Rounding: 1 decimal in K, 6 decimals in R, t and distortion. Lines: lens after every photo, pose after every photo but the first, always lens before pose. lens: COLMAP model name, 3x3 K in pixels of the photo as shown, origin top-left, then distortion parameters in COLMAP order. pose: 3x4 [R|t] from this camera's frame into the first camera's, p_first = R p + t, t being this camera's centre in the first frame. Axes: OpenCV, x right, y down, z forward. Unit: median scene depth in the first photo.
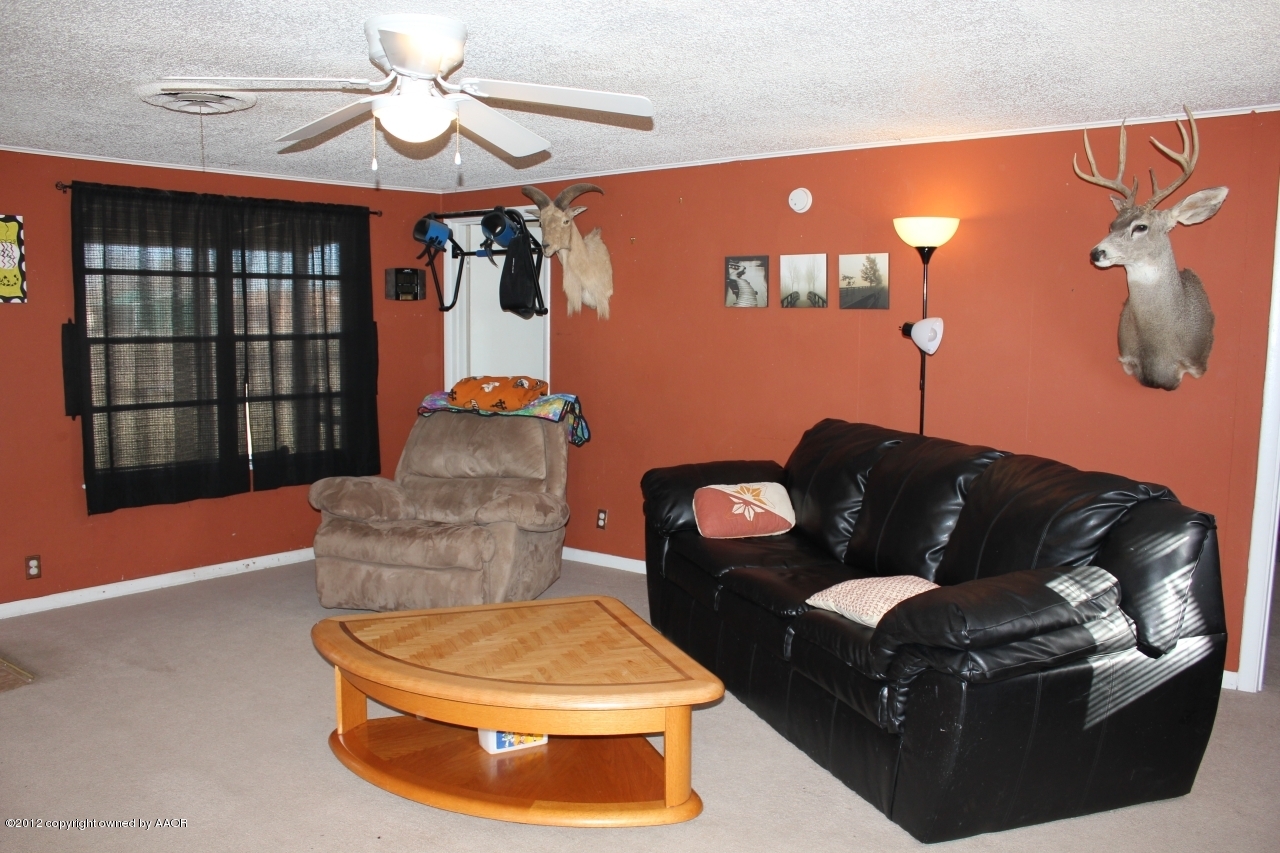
lens RADIAL K [[1138.6, 0, 646.6], [0, 1138.6, 434.1], [0, 0, 1]] dist [-0.130431, 0.123929]
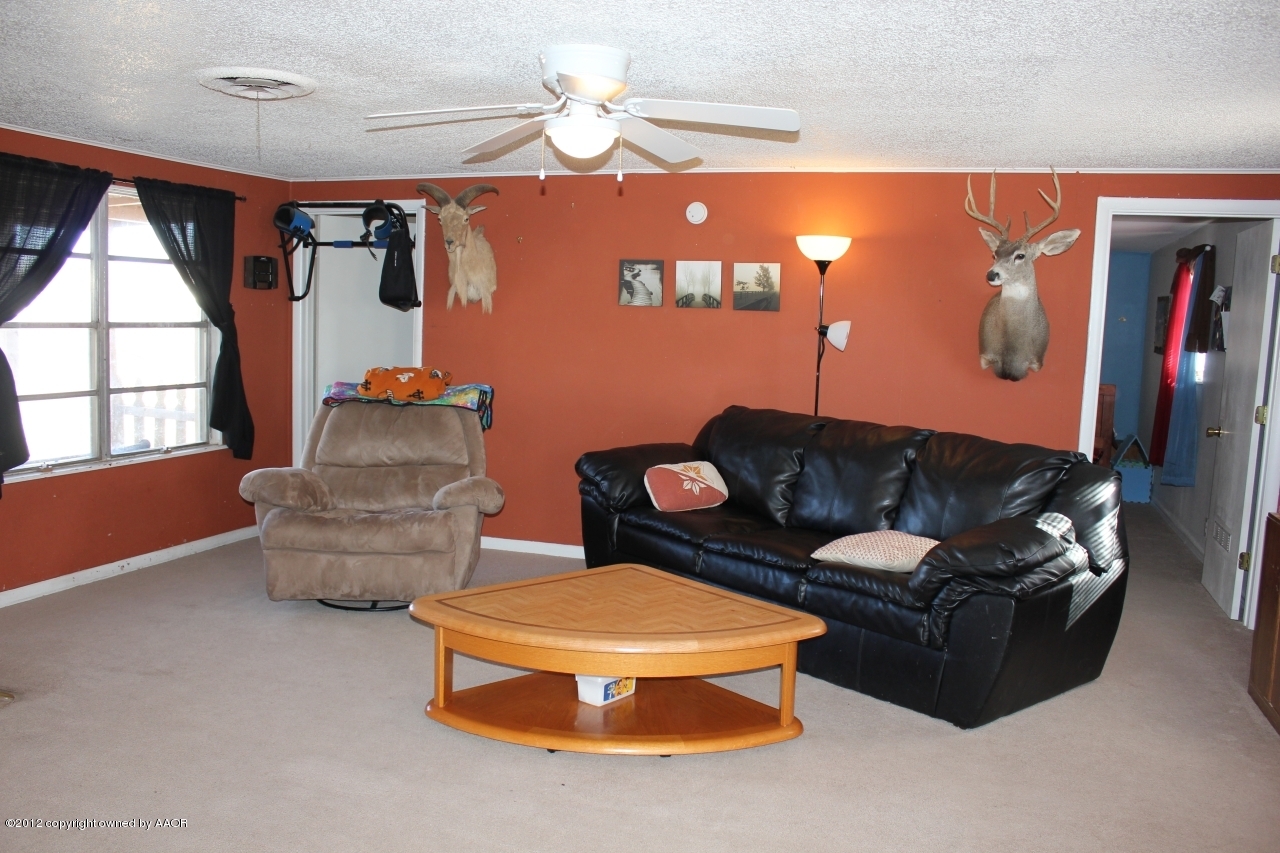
lens RADIAL K [[1138.6, 0, 691.7], [0, 1138.6, 426.2], [0, 0, 1]] dist [-0.130431, 0.123929]
pose [[0.920488, -0.015214, 0.390474, -0.361338], [0.013947, 0.999884, 0.006080, 0.000085], [-0.390522, -0.000150, 0.920594, -0.053373]]
